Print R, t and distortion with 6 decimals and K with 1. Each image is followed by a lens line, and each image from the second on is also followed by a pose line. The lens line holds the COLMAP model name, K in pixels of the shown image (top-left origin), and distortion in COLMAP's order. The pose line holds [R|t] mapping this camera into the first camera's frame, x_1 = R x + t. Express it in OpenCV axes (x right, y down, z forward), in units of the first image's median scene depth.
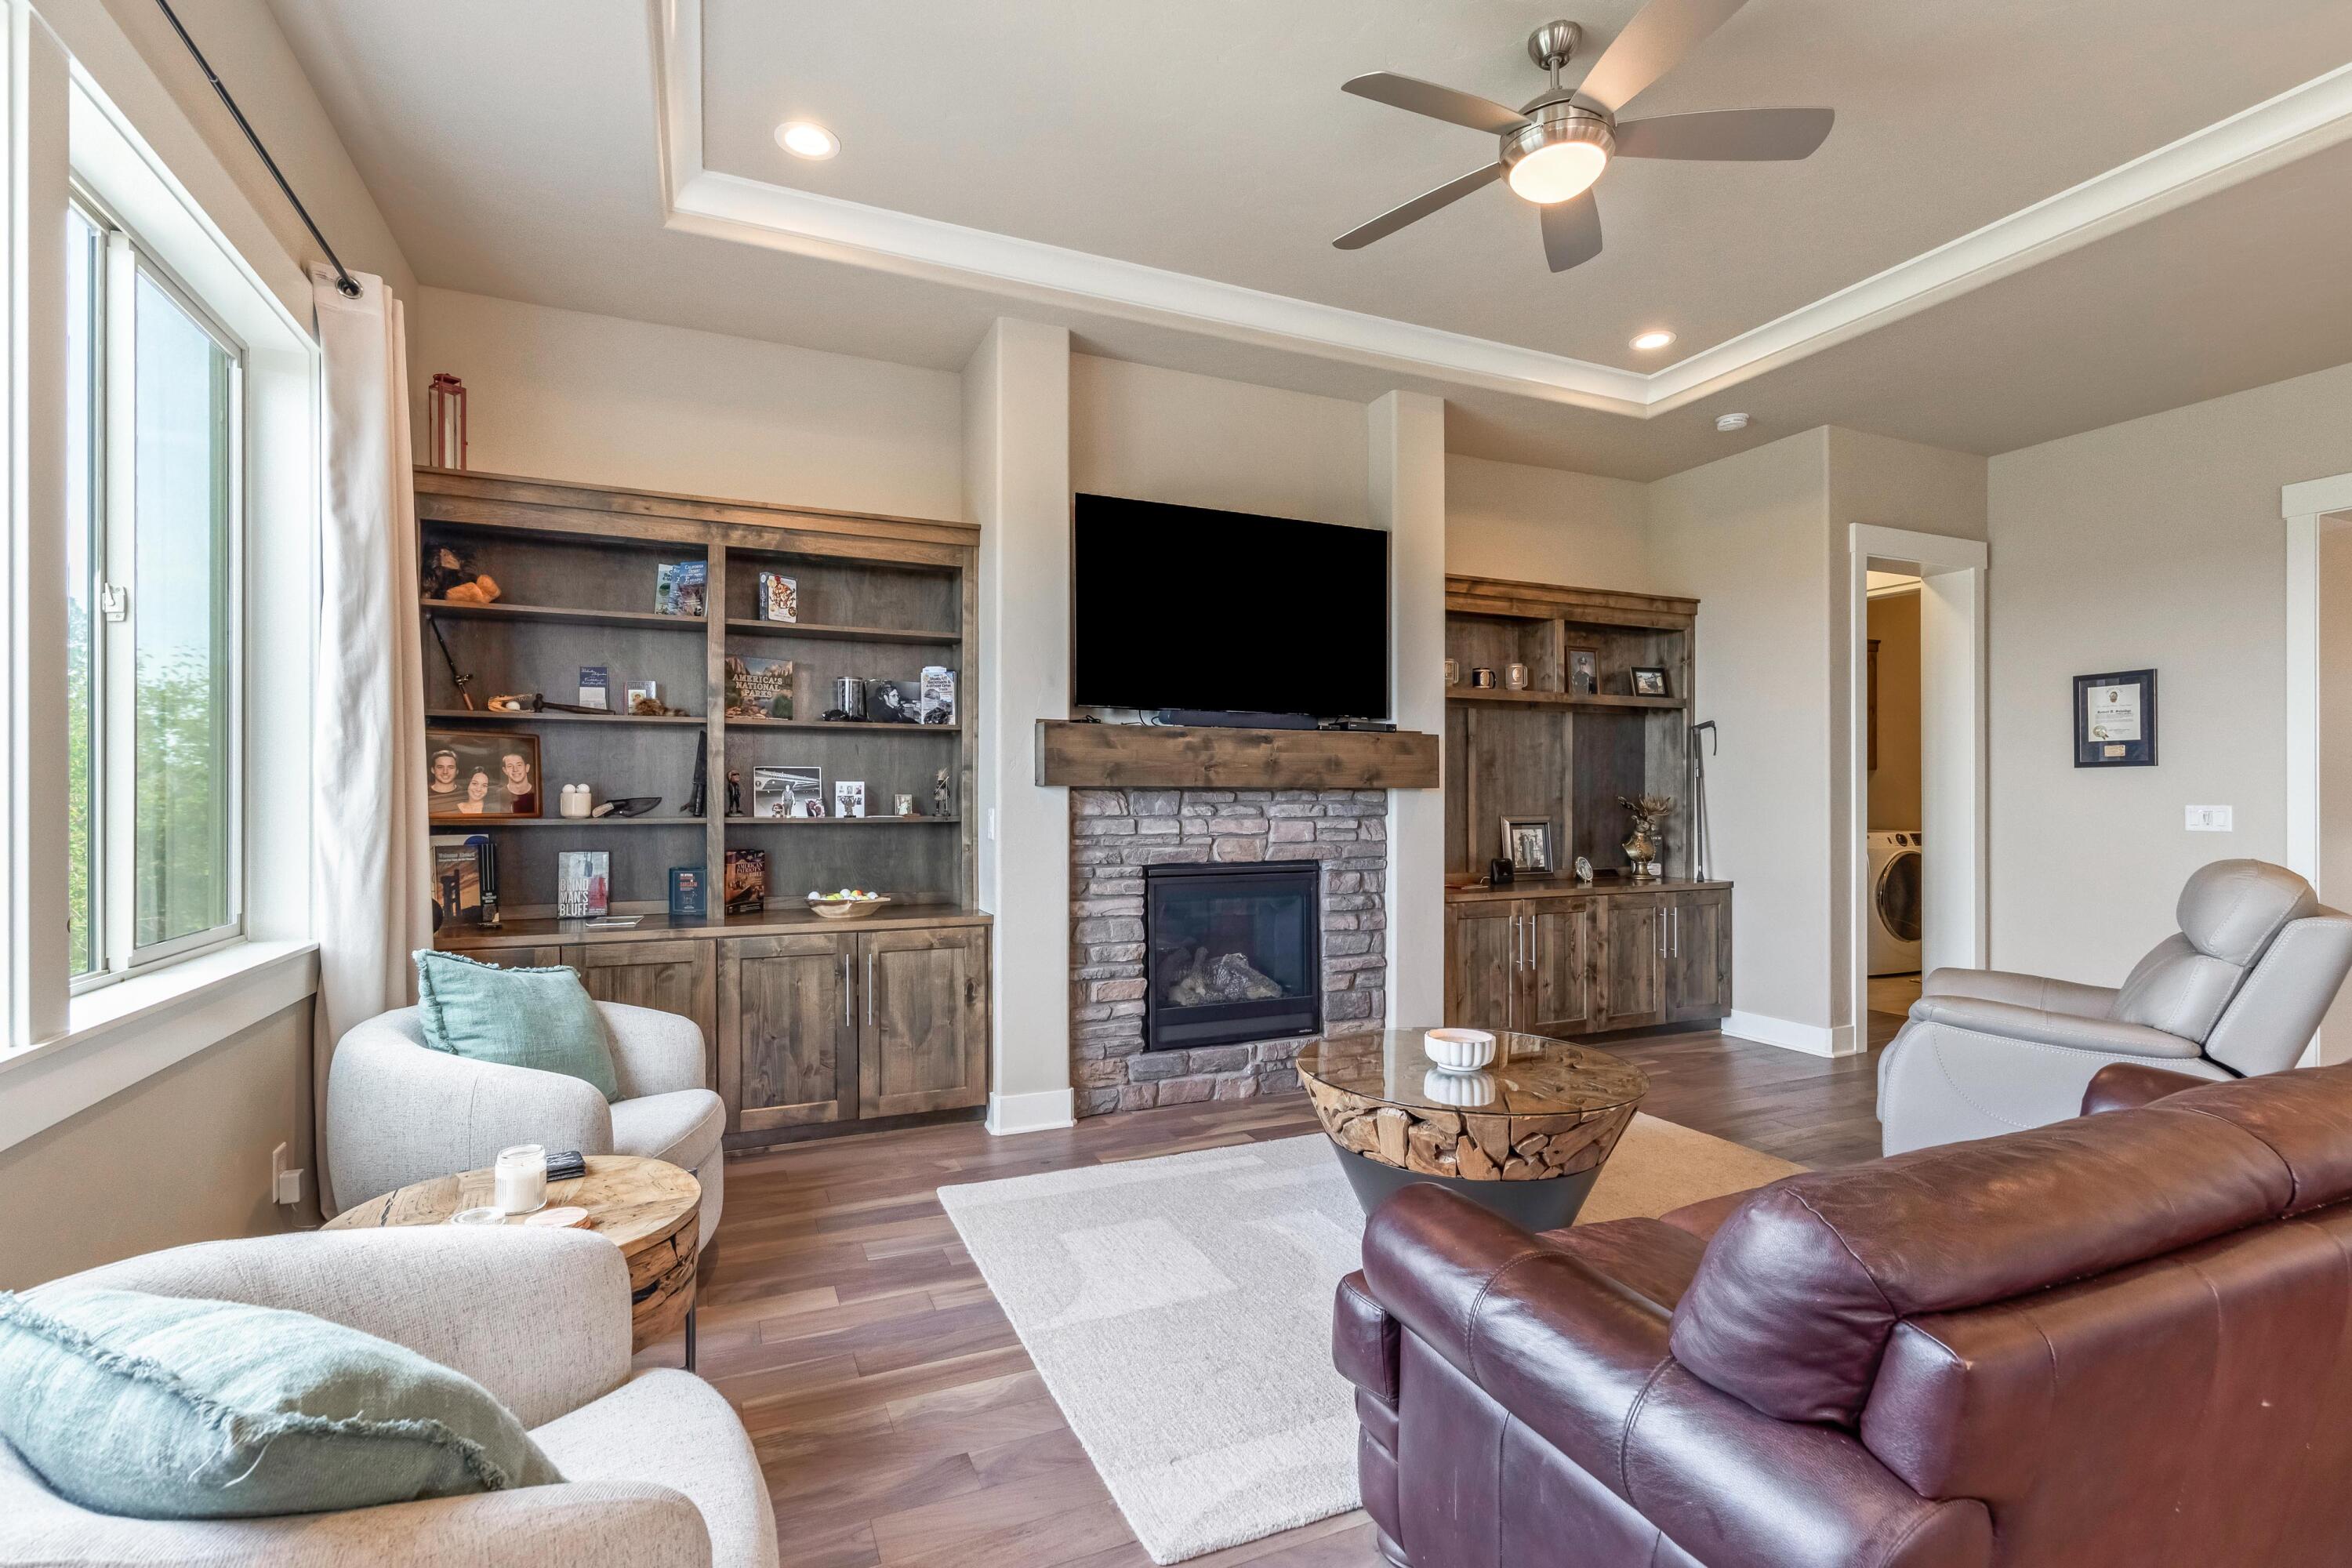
lens RADIAL K [[1085.8, 0, 1162.8], [0, 1085.8, 795.3], [0, 0, 1]] dist [0.001534, 0.000137]
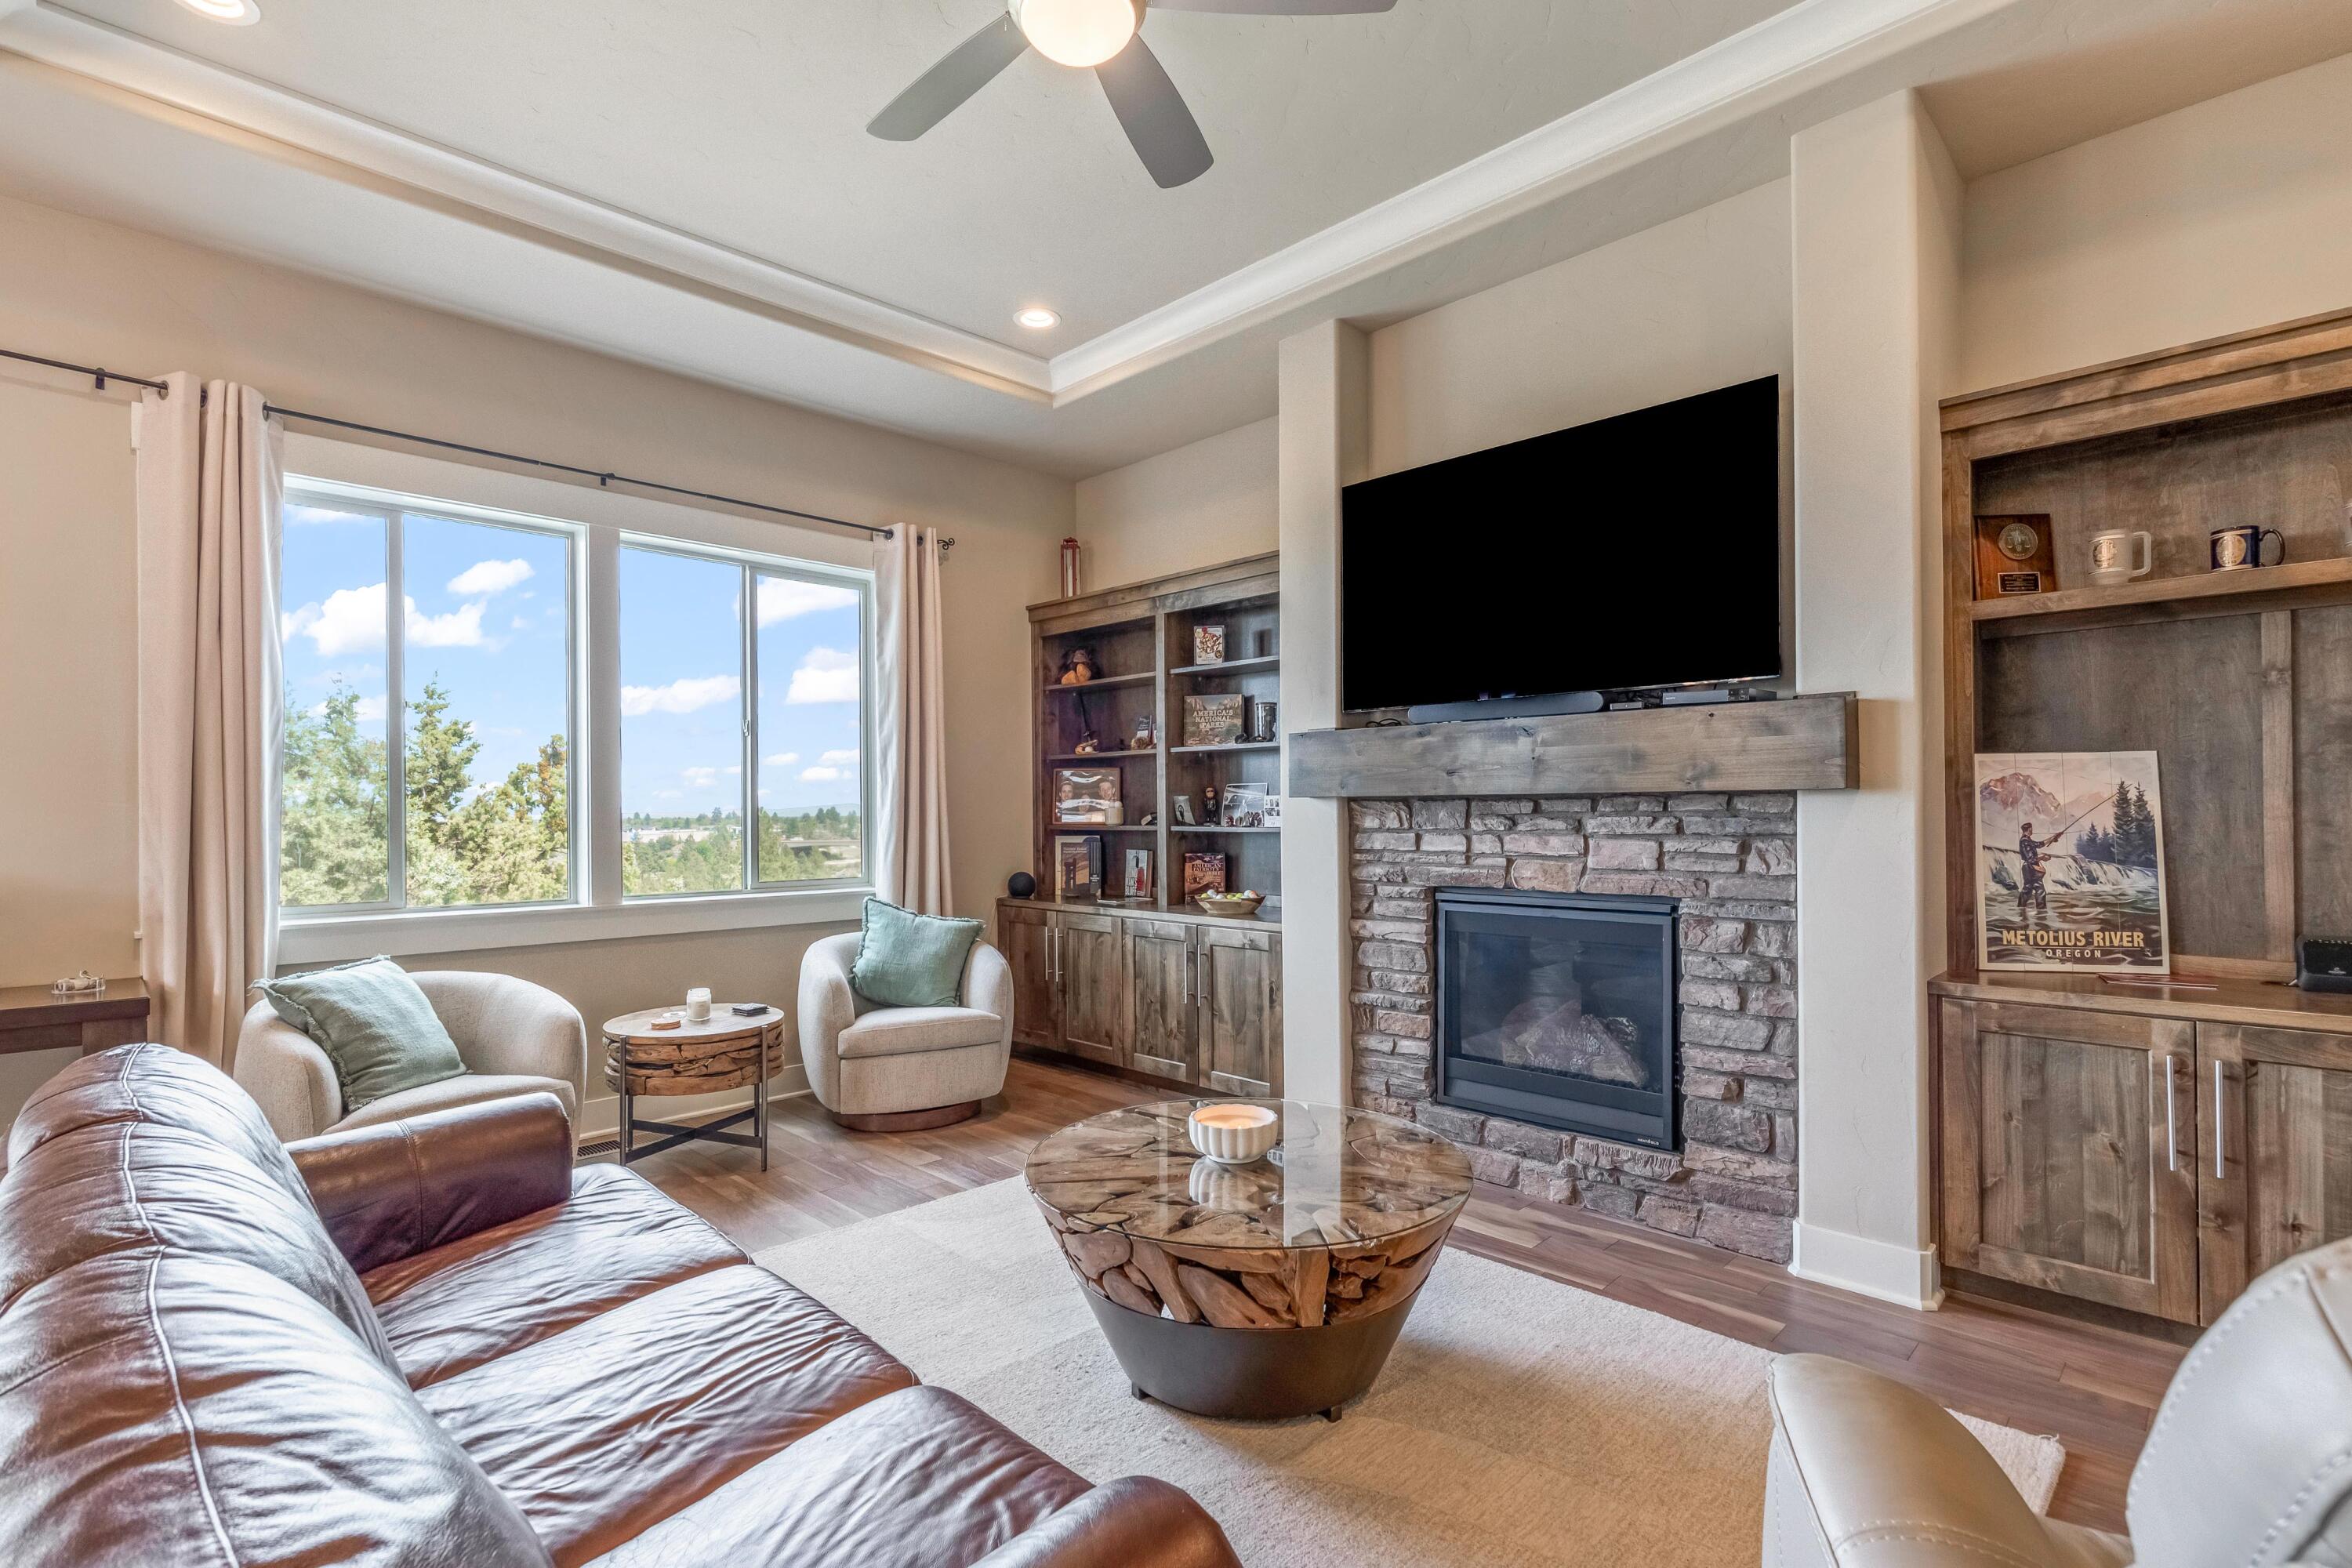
lens RADIAL K [[1085.8, 0, 1170.5], [0, 1085.8, 806.6], [0, 0, 1]] dist [0.001534, 0.000137]
pose [[0.365221, -0.007135, -0.930893, 0.715553], [0.006161, 0.999967, -0.005247, 0.003790], [0.930900, -0.003819, 0.365253, 0.491239]]
